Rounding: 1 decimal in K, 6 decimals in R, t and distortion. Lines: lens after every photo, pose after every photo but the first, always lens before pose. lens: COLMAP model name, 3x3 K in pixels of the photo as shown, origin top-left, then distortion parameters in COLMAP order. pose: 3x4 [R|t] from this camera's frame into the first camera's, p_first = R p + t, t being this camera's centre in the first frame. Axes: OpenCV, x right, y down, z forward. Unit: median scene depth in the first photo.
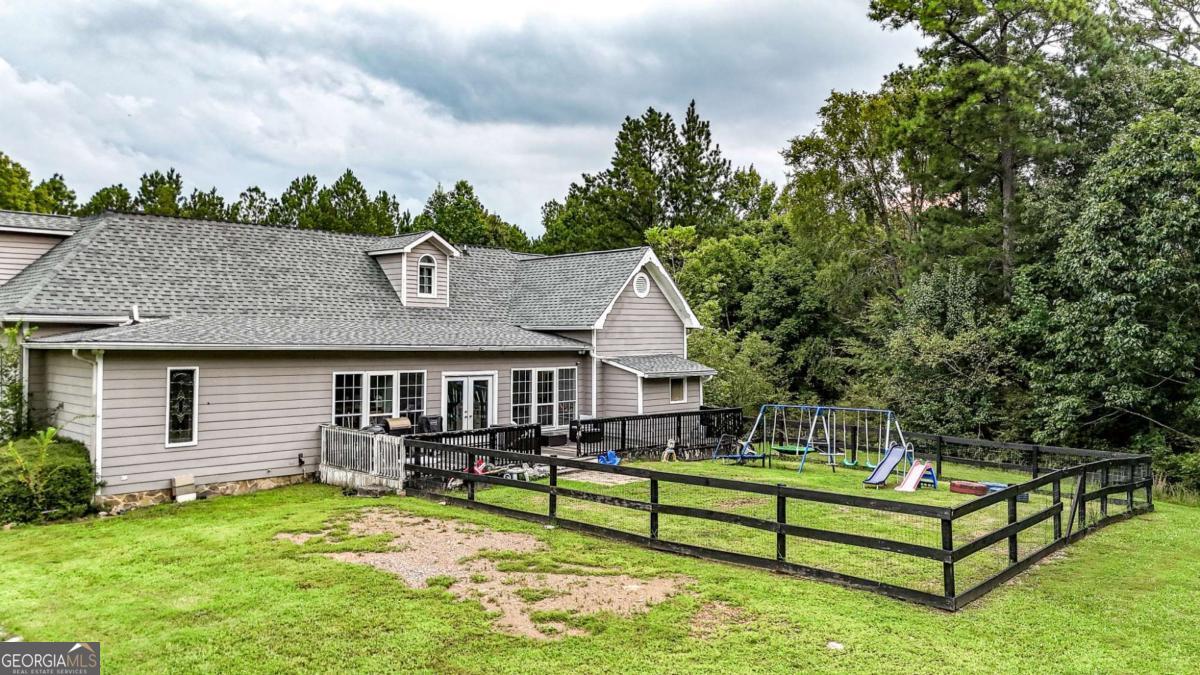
lens RADIAL K [[875.1, 0, 600.0], [0, 875.1, 337.5], [0, 0, 1]] dist [0.082092, -0.133525]
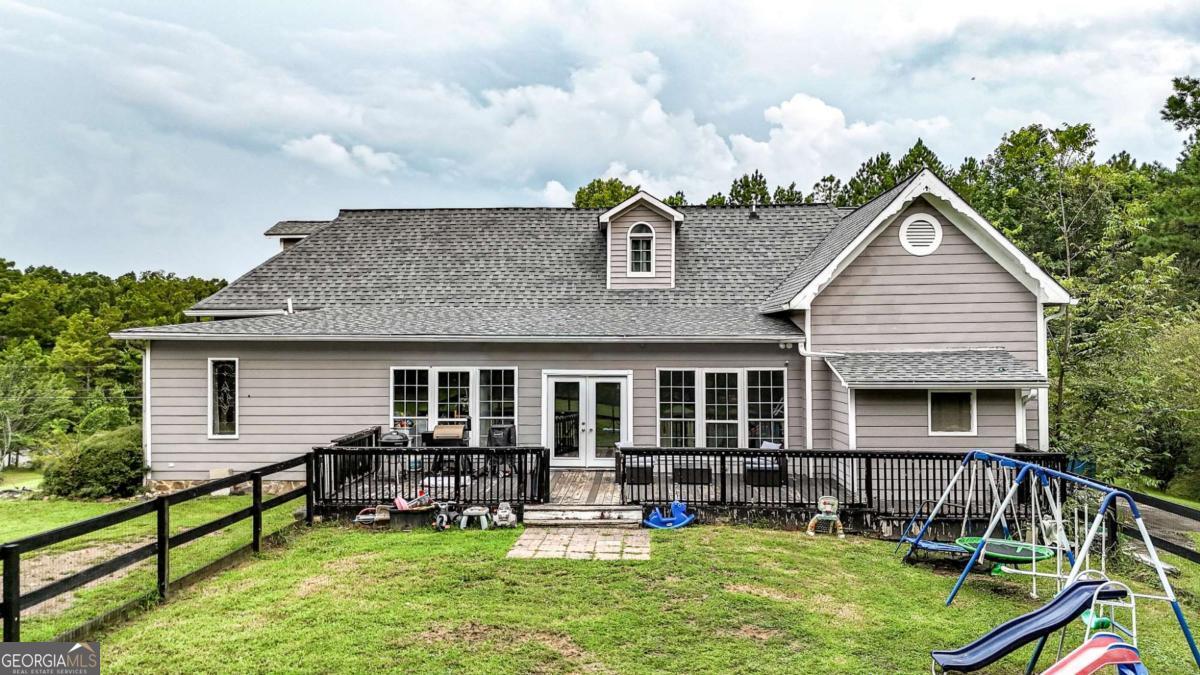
lens RADIAL K [[885.5, 0, 600.0], [0, 885.5, 337.5], [0, 0, 1]] dist [0.085035, -0.101579]
pose [[0.662266, -0.008715, -0.749218, 0.439776], [0.006813, 0.999961, -0.005609, 0.015418], [0.749238, -0.001390, 0.662299, 0.523351]]
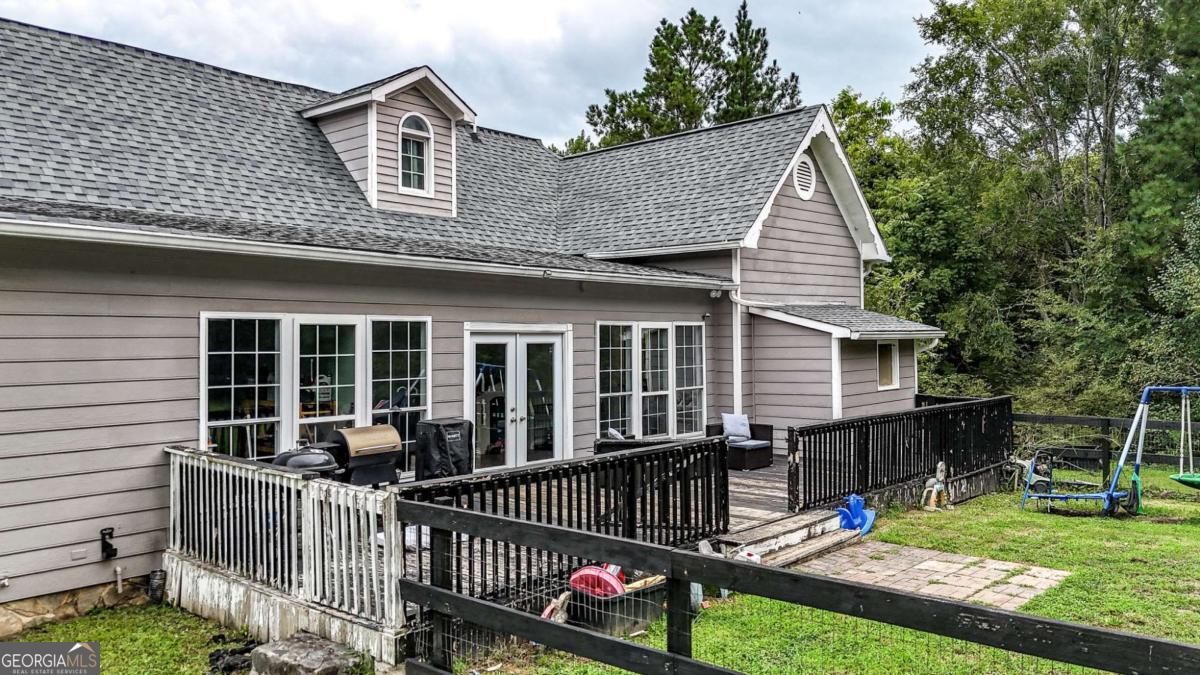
lens RADIAL K [[885.5, 0, 600.0], [0, 885.5, 337.5], [0, 0, 1]] dist [0.085035, -0.101579]
pose [[0.999004, -0.011348, 0.043147, -0.130213], [0.011233, 0.999933, 0.002910, 0.046494], [-0.043177, -0.002422, 0.999064, 0.540329]]
